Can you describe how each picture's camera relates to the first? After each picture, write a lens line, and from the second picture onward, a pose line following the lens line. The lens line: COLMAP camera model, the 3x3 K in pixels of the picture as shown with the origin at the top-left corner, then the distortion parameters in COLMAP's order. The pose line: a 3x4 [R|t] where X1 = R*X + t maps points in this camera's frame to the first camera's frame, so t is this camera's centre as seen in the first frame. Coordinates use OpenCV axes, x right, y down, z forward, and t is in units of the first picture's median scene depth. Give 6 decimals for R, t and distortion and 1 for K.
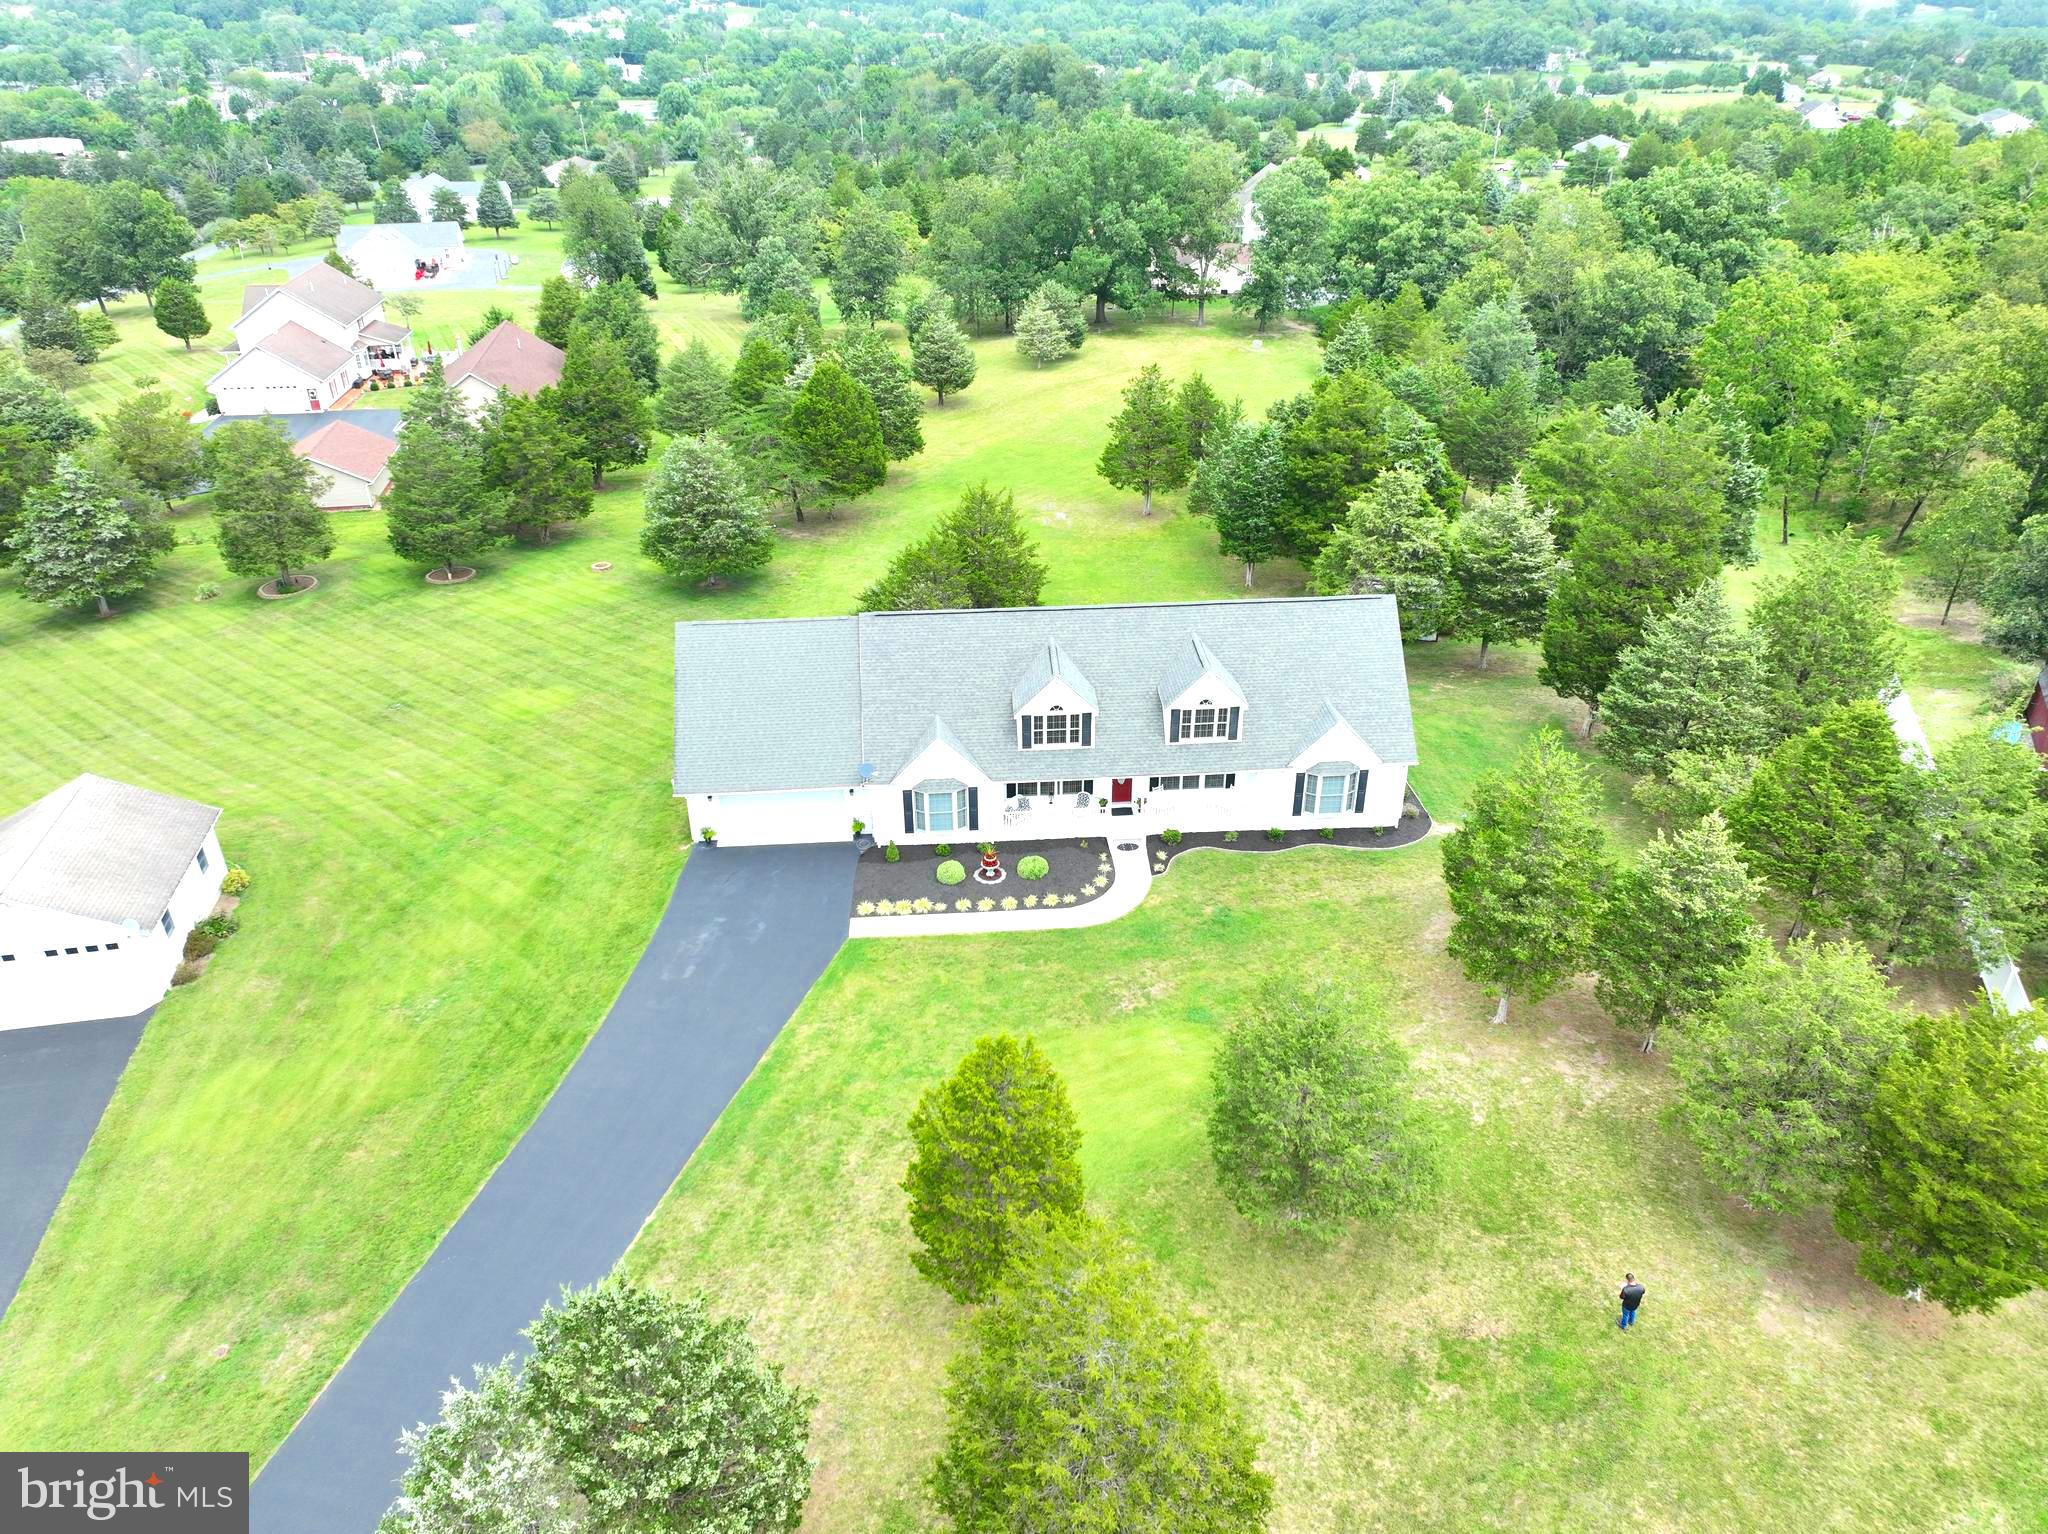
lens RADIAL K [[1438.6, 0, 1024.0], [0, 1438.6, 767.0], [0, 0, 1]] dist [0.004658, -0.000501]
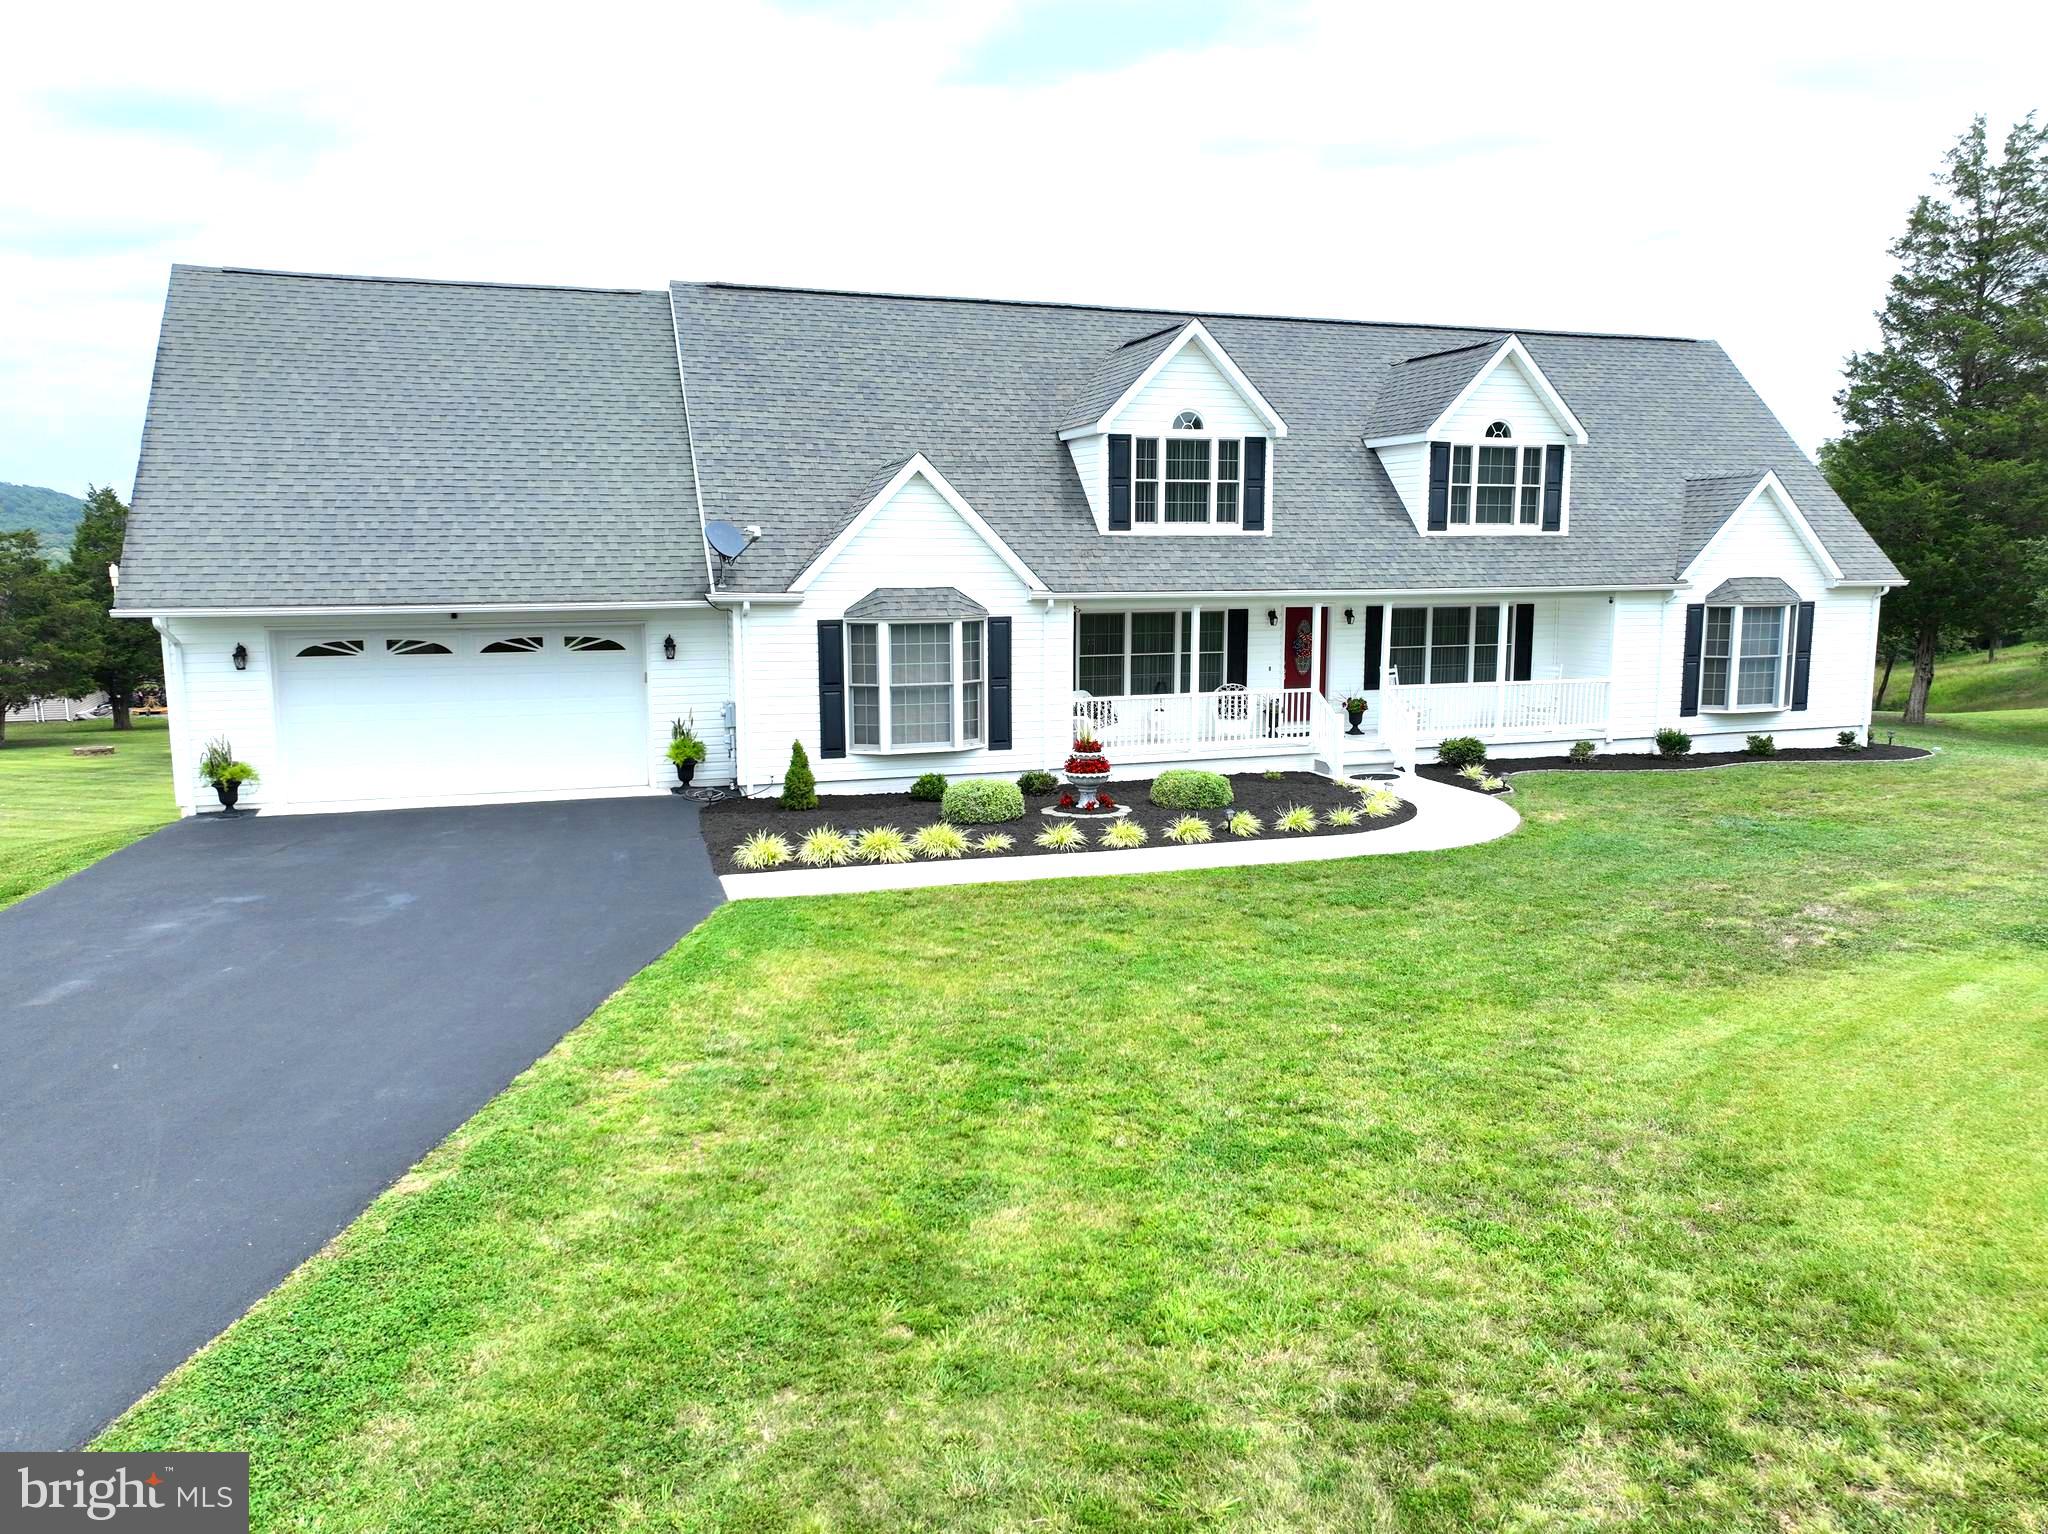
lens RADIAL K [[1438.6, 0, 1024.0], [0, 1438.6, 767.0], [0, 0, 1]] dist [0.004658, -0.000501]
pose [[0.969508, -0.033764, 0.242721, -0.123491], [0.120639, 0.927889, -0.352799, 0.186556], [-0.213307, 0.371324, 0.903670, 0.665742]]
